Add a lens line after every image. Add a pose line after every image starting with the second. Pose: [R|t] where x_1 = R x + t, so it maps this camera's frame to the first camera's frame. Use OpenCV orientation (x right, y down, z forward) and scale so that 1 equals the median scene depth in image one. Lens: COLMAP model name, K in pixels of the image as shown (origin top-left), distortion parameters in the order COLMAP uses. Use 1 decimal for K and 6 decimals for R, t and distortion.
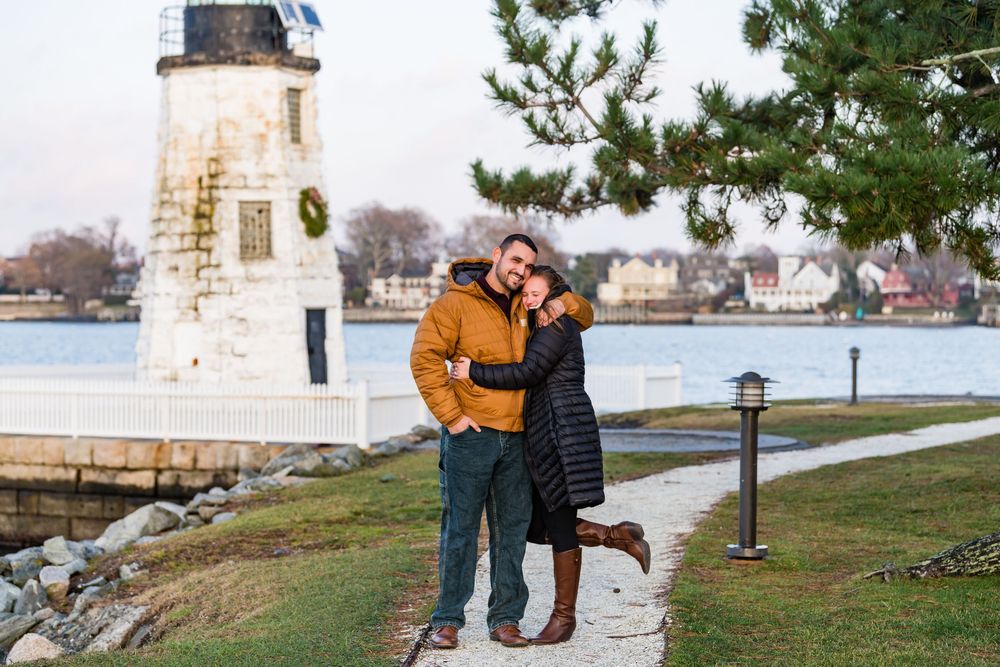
lens RADIAL K [[2181.4, 0, 496.0], [0, 2181.4, 328.0], [0, 0, 1]] dist [0.005794, 0.000000]
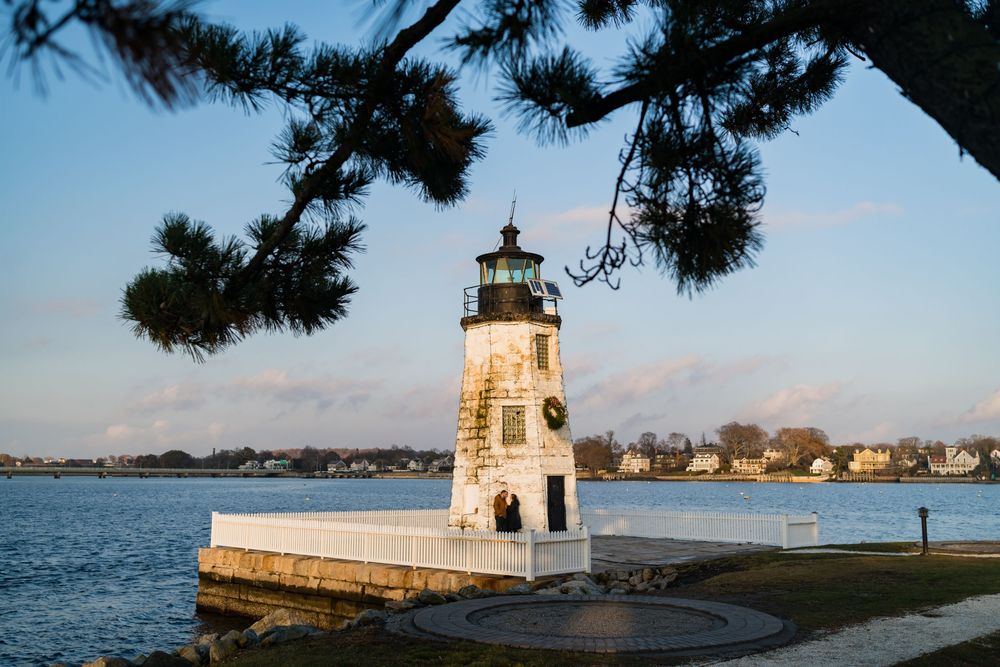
lens RADIAL K [[979.7, 0, 505.9], [0, 979.7, 336.9], [0, 0, 1]] dist [0.013378, 0.000000]
pose [[0.956665, -0.040600, -0.288345, 0.088486], [-0.002239, 0.989177, -0.146707, -0.004420], [0.291181, 0.140995, 0.946221, 0.328119]]
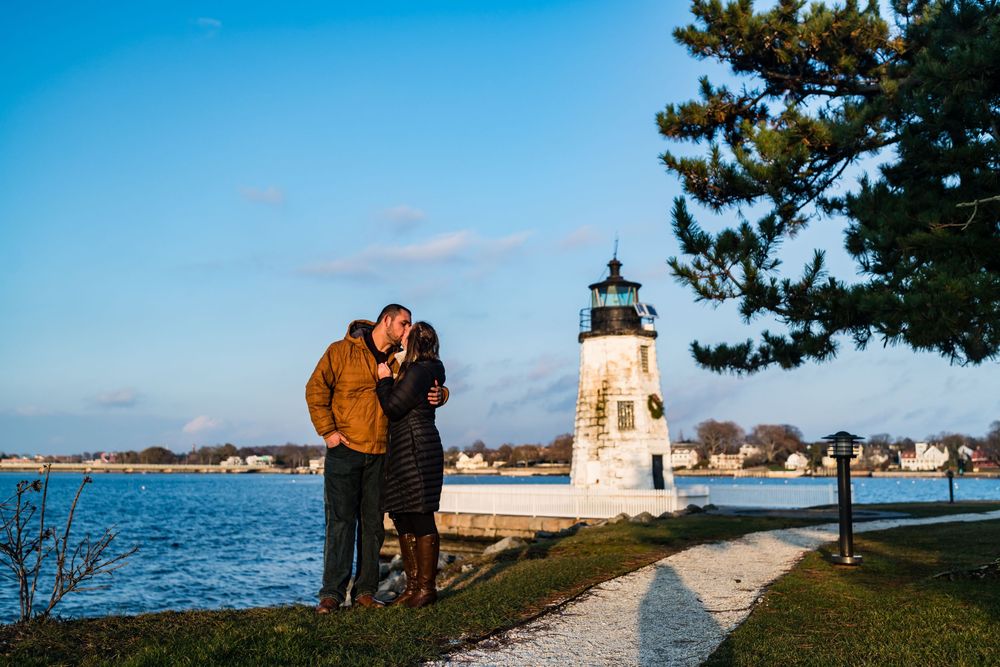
lens RADIAL K [[979.7, 0, 498.1], [0, 979.7, 329.1], [0, 0, 1]] dist [0.013378, 0.000000]
pose [[0.963289, -0.039700, -0.265515, 0.020371], [-0.001160, 0.988381, -0.151993, 0.014598], [0.268464, 0.146721, 0.952050, 0.088288]]
